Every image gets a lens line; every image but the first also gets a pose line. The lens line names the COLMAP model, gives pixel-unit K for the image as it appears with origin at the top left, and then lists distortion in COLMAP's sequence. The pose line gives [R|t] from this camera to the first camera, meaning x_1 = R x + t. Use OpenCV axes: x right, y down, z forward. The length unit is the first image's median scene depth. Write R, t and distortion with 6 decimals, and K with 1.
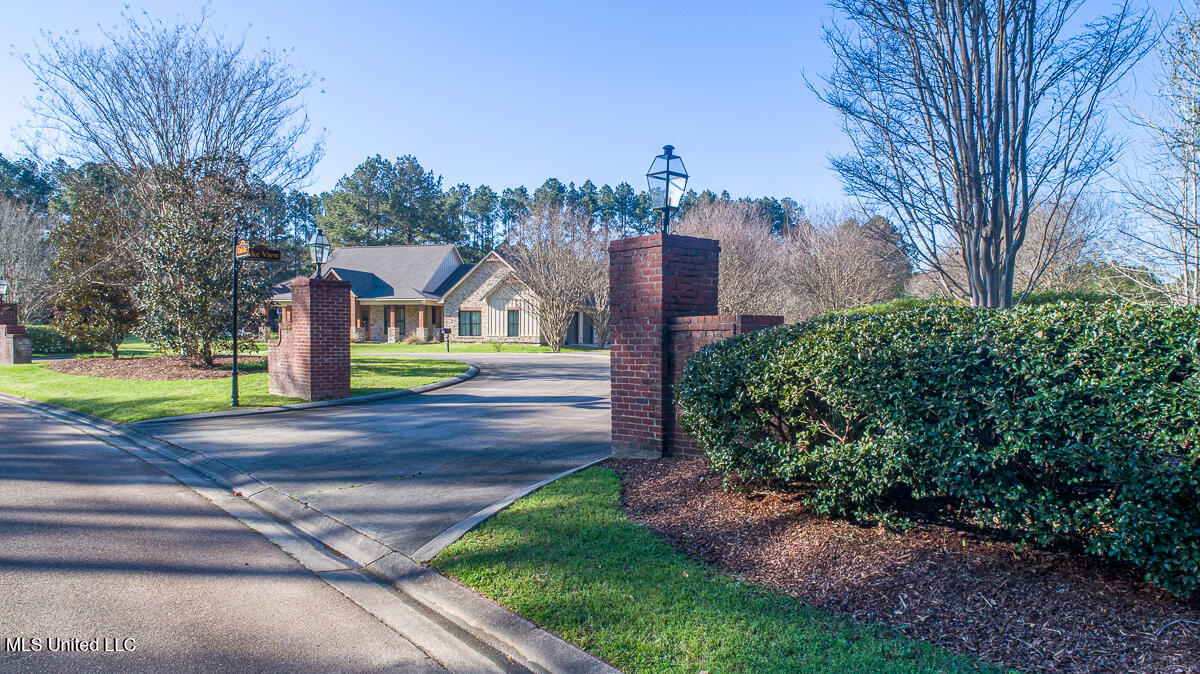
lens RADIAL K [[818.1, 0, 609.1], [0, 818.1, 374.3], [0, 0, 1]] dist [-0.003483, -0.003162]
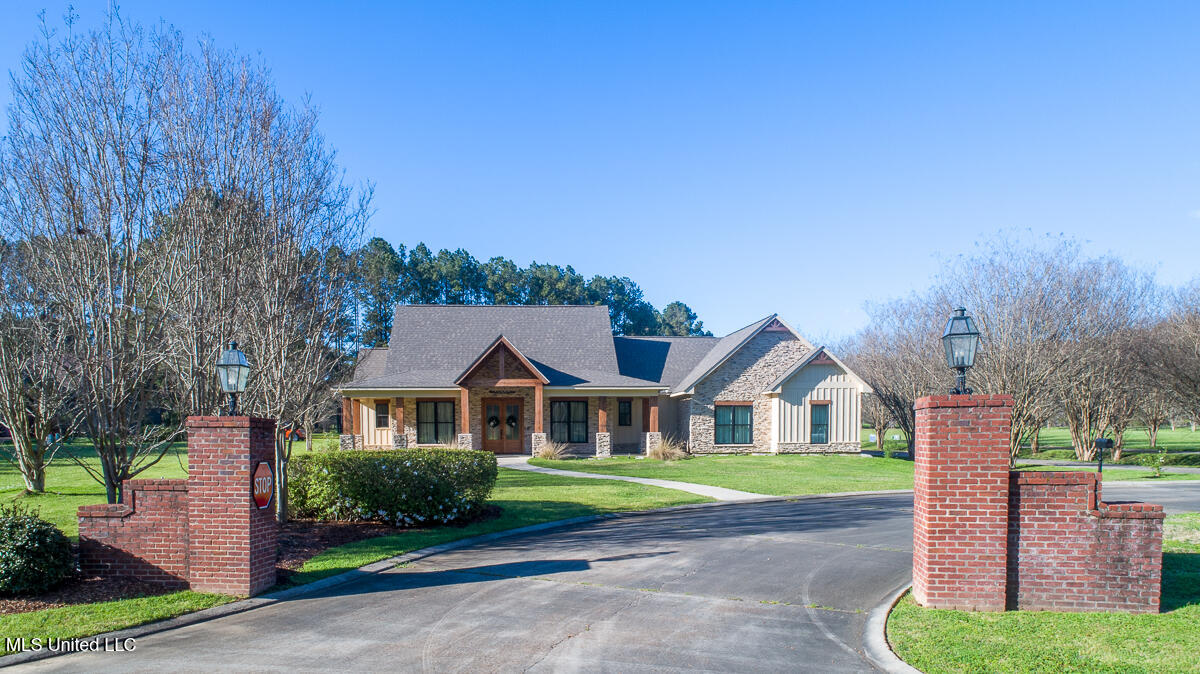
lens RADIAL K [[837.6, 0, 581.2], [0, 837.6, 478.3], [0, 0, 1]] dist [-0.007733, -0.001125]
pose [[0.921721, -0.038826, 0.385906, -0.530017], [0.033018, 0.999220, 0.021668, -0.036960], [-0.386446, -0.007230, 0.922284, 0.413519]]
